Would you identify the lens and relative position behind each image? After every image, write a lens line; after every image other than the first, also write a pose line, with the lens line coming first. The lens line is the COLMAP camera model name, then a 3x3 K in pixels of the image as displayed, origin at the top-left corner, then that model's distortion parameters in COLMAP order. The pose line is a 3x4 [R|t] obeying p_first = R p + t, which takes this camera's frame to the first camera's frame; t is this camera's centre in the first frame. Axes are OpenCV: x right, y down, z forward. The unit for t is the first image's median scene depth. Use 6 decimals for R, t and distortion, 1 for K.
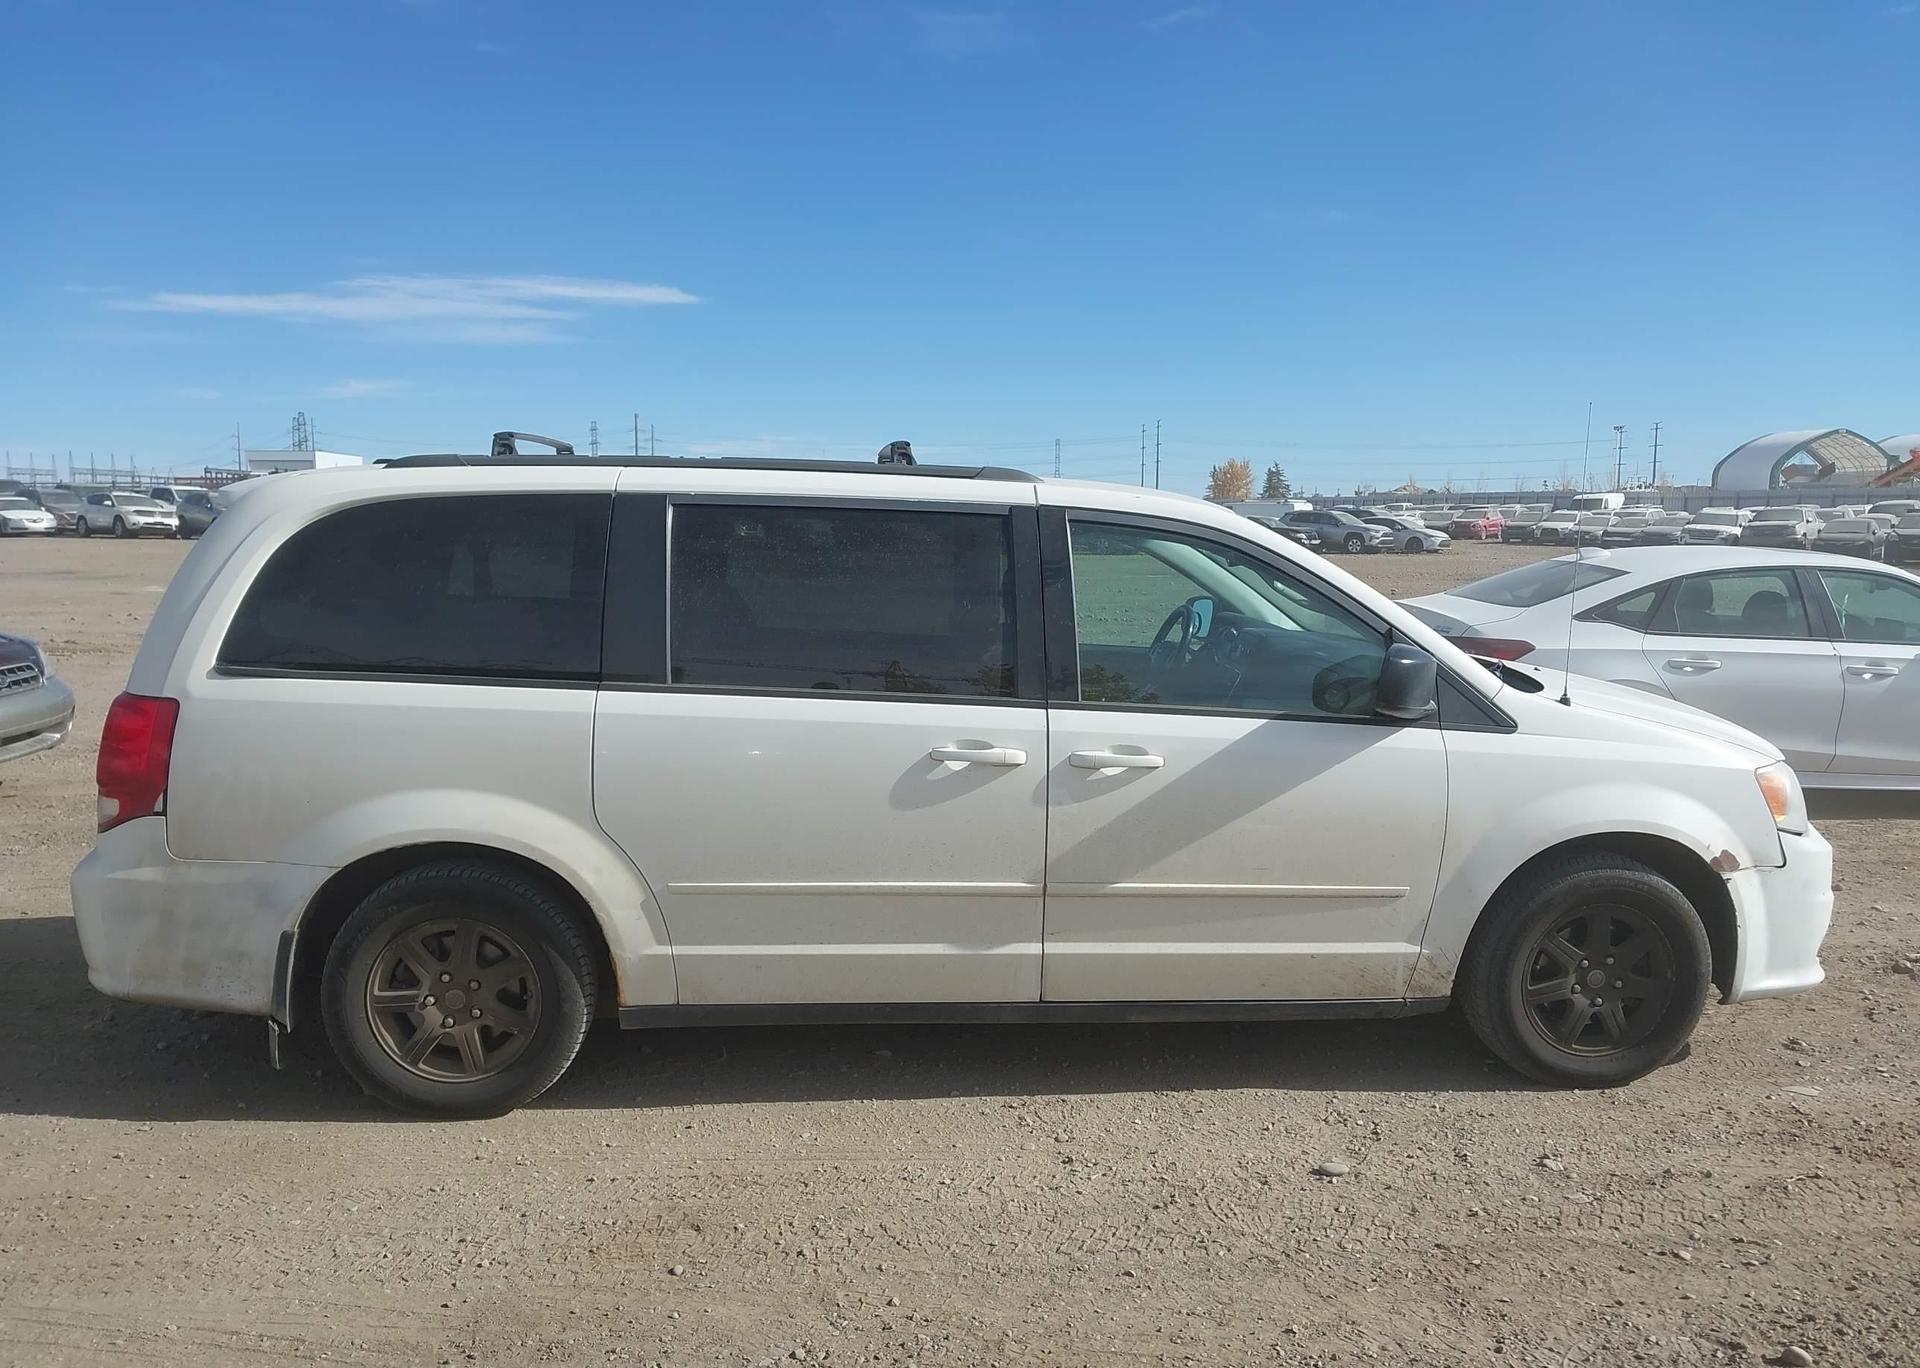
lens RADIAL K [[1520.0, 0, 967.7], [0, 1520.0, 678.4], [0, 0, 1]] dist [0.038710, -0.059893]
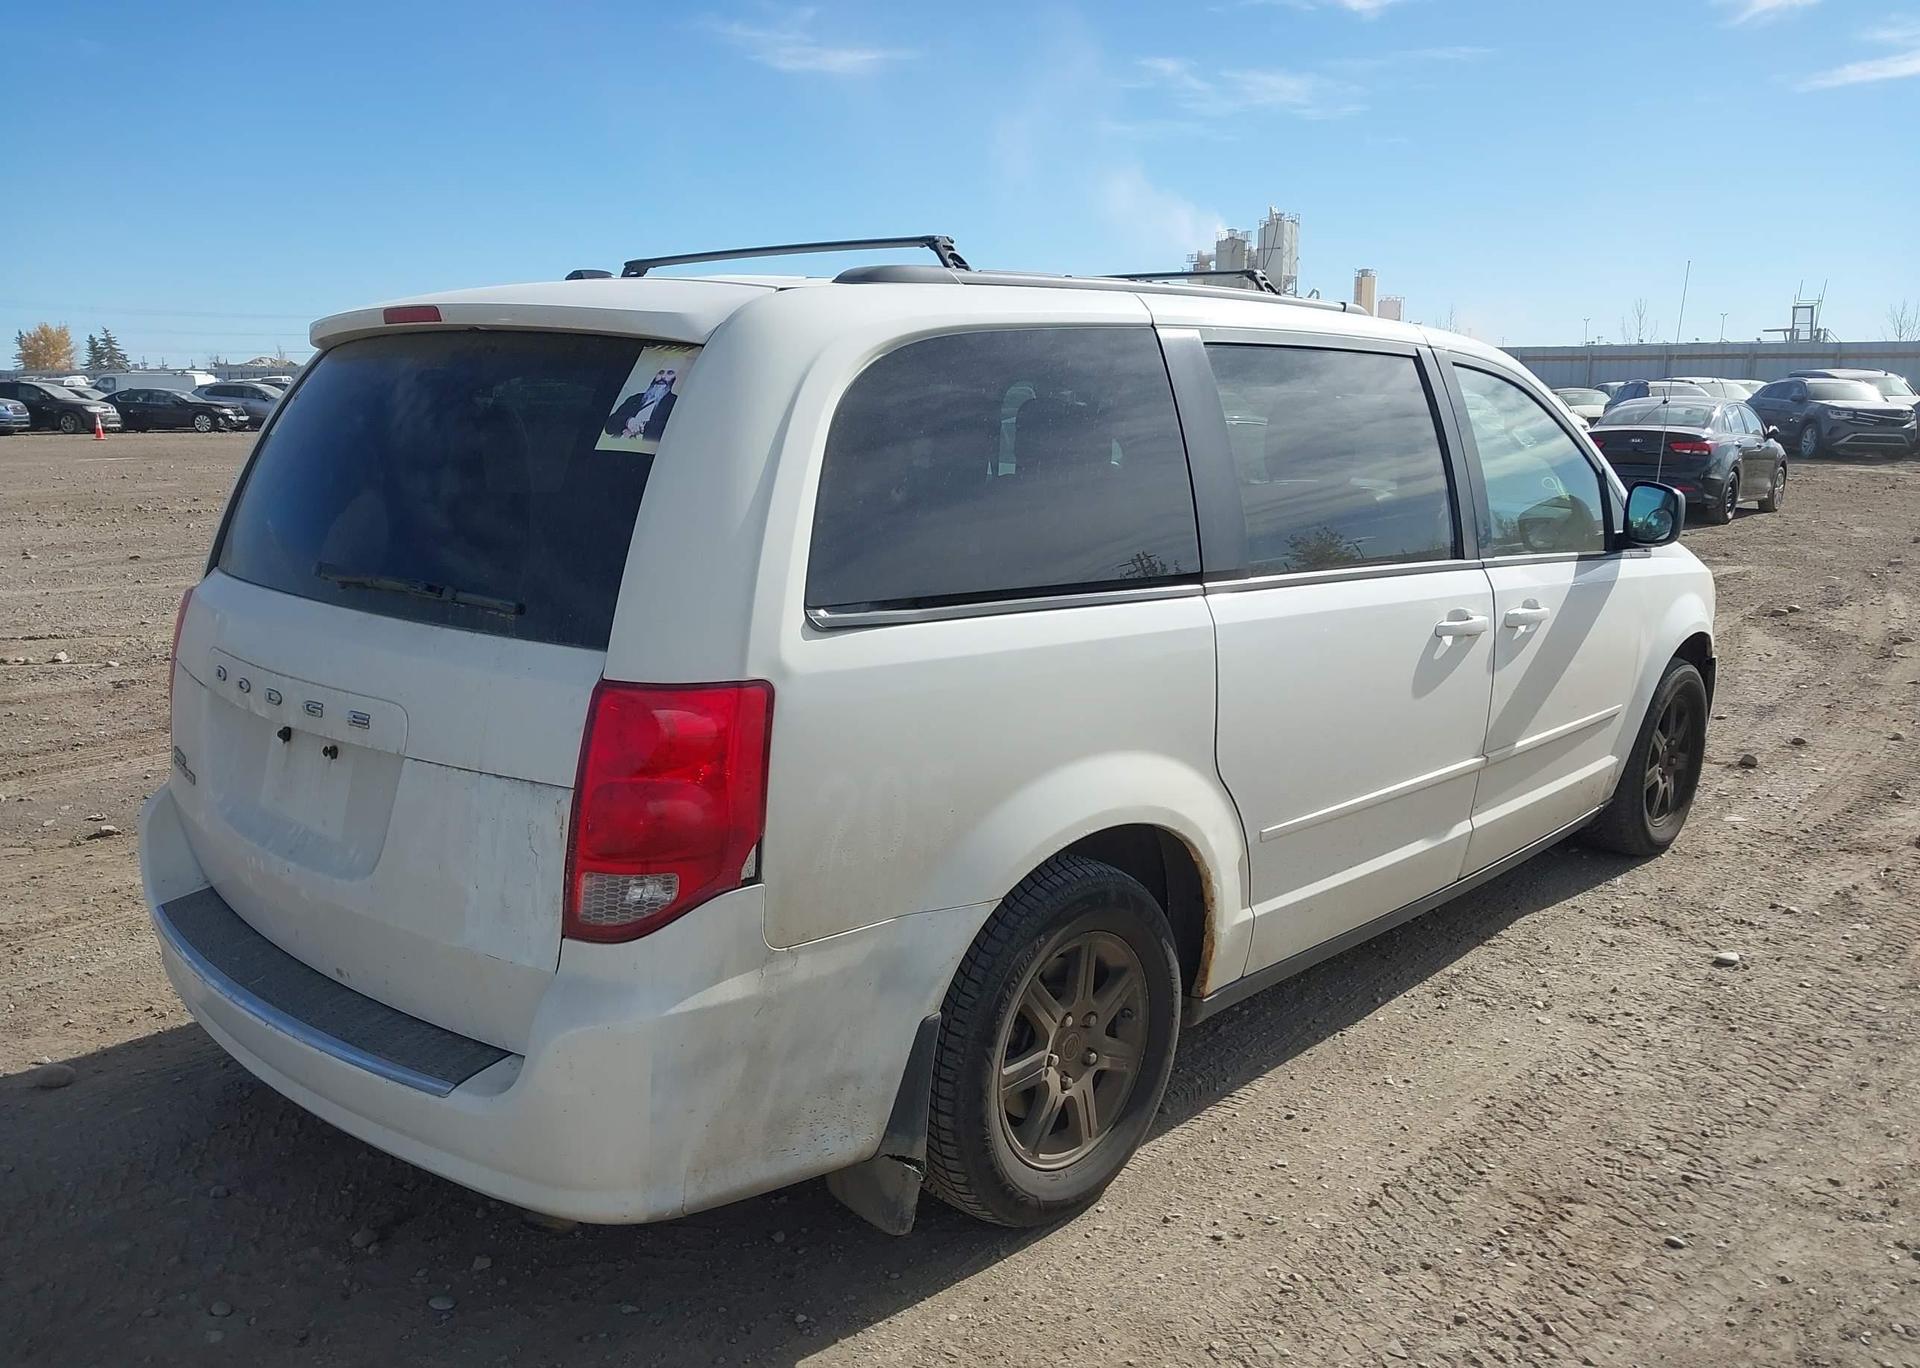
lens RADIAL K [[1520.0, 0, 969.5], [0, 1520.0, 688.9], [0, 0, 1]] dist [0.038710, -0.059893]
pose [[0.746281, -0.137796, 0.651212, -0.796309], [0.080375, 0.989834, 0.117340, -0.042003], [-0.660761, -0.035228, 0.749769, 0.498633]]
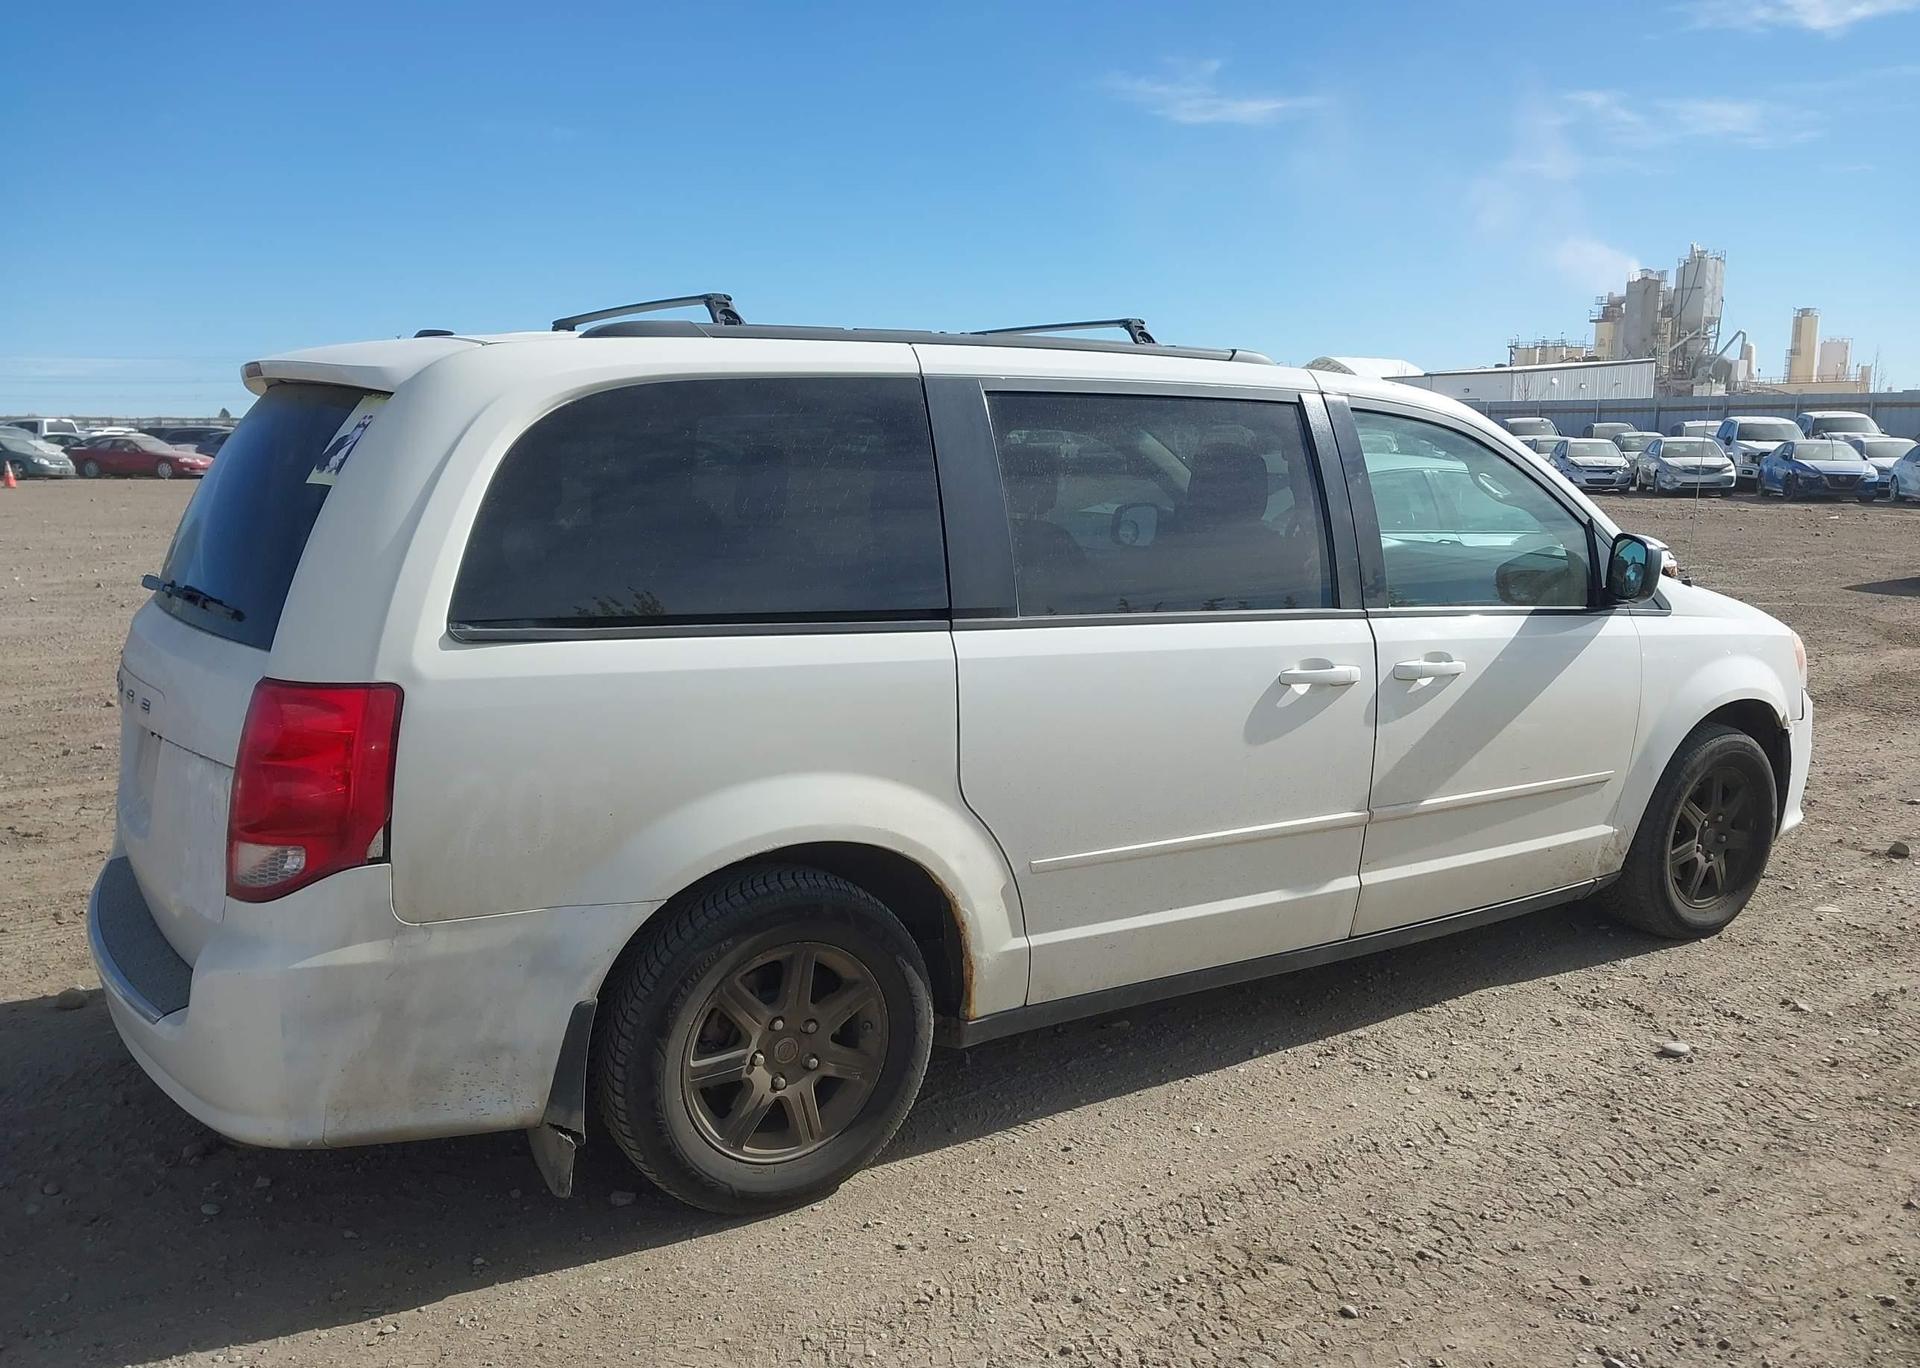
lens RADIAL K [[1520.0, 0, 983.5], [0, 1520.0, 695.9], [0, 0, 1]] dist [0.038710, -0.059893]
pose [[0.886652, -0.084875, 0.454581, -0.566861], [0.057141, 0.995587, 0.074434, -0.015092], [-0.458893, -0.040022, 0.887590, 0.289939]]
